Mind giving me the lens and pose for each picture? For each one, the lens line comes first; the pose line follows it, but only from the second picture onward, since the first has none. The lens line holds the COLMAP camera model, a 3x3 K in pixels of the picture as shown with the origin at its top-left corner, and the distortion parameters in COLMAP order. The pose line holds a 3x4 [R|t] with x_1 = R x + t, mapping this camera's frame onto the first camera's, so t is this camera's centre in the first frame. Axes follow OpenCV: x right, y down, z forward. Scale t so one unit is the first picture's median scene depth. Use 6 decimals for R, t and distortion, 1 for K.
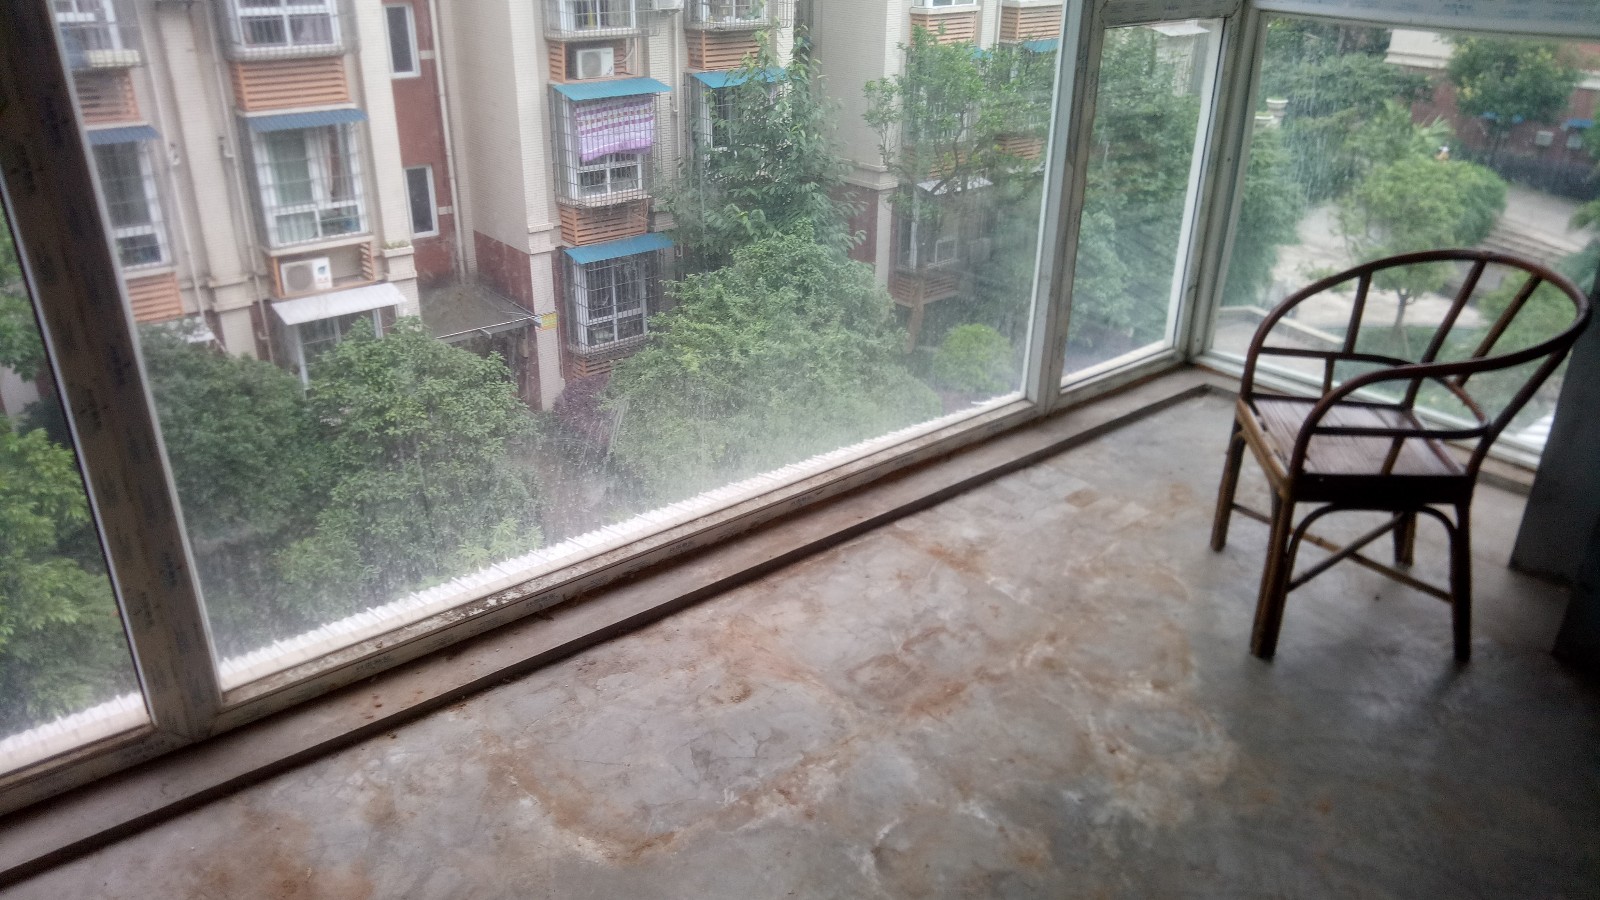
lens RADIAL K [[1121.7, 0, 800.0], [0, 1121.7, 450.0], [0, 0, 1]] dist [0.006164, -0.003258]
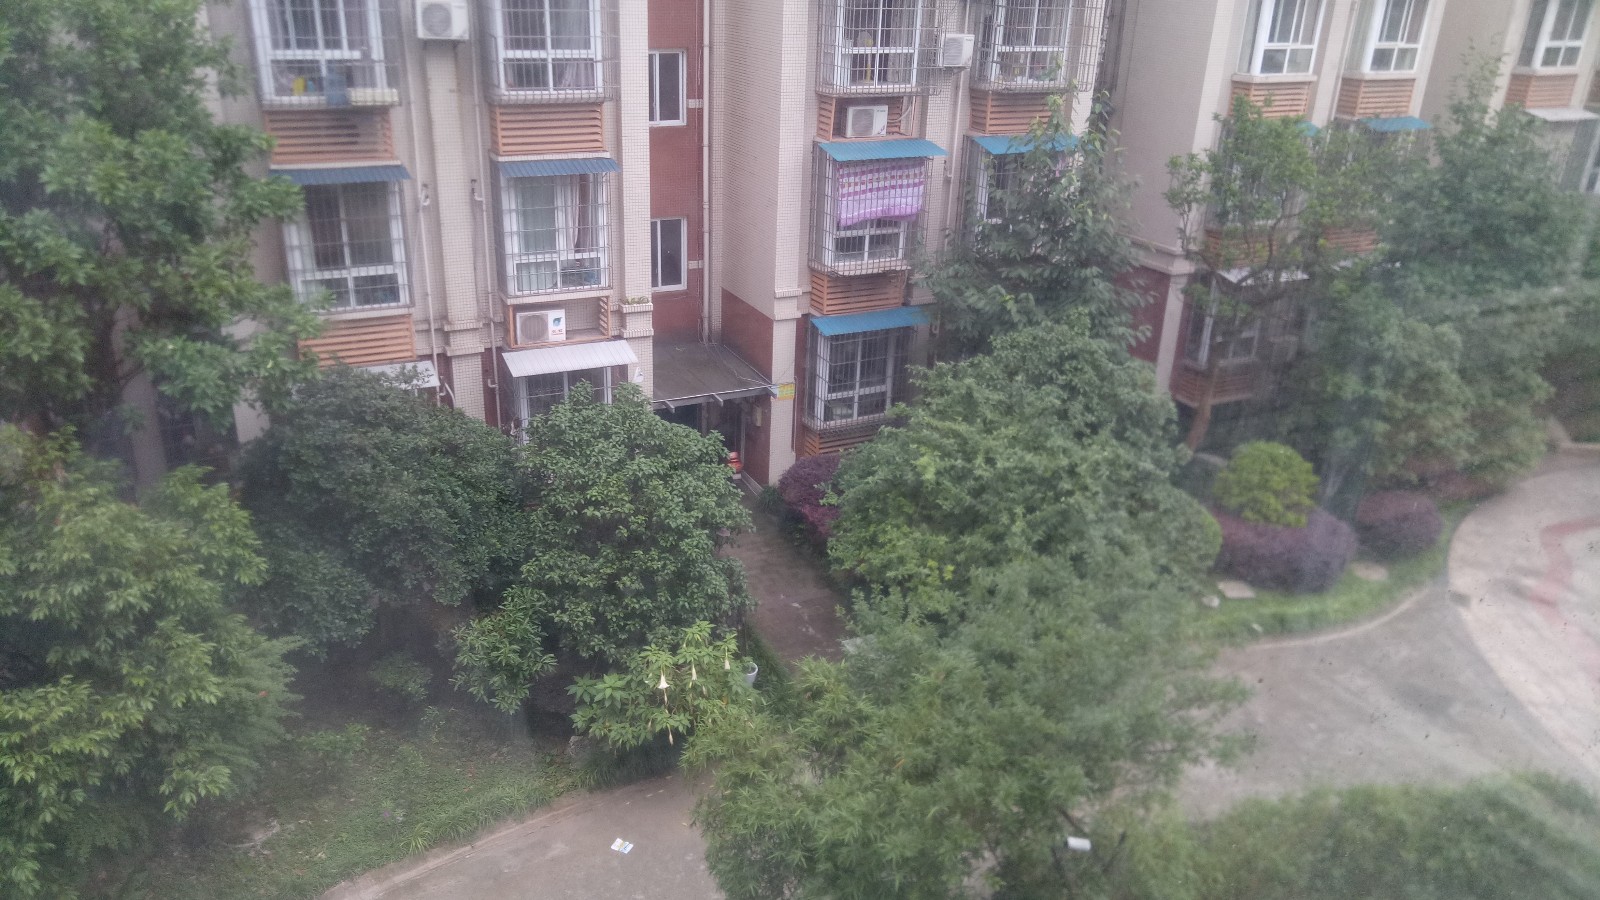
lens RADIAL K [[1137.4, 0, 800.0], [0, 1137.4, 450.0], [0, 0, 1]] dist [0.033571, -0.082940]
pose [[0.969138, 0.113275, -0.218954, -0.000844], [-0.122775, 0.991974, -0.030234, -0.044607], [0.213772, 0.056183, 0.975267, 0.097463]]
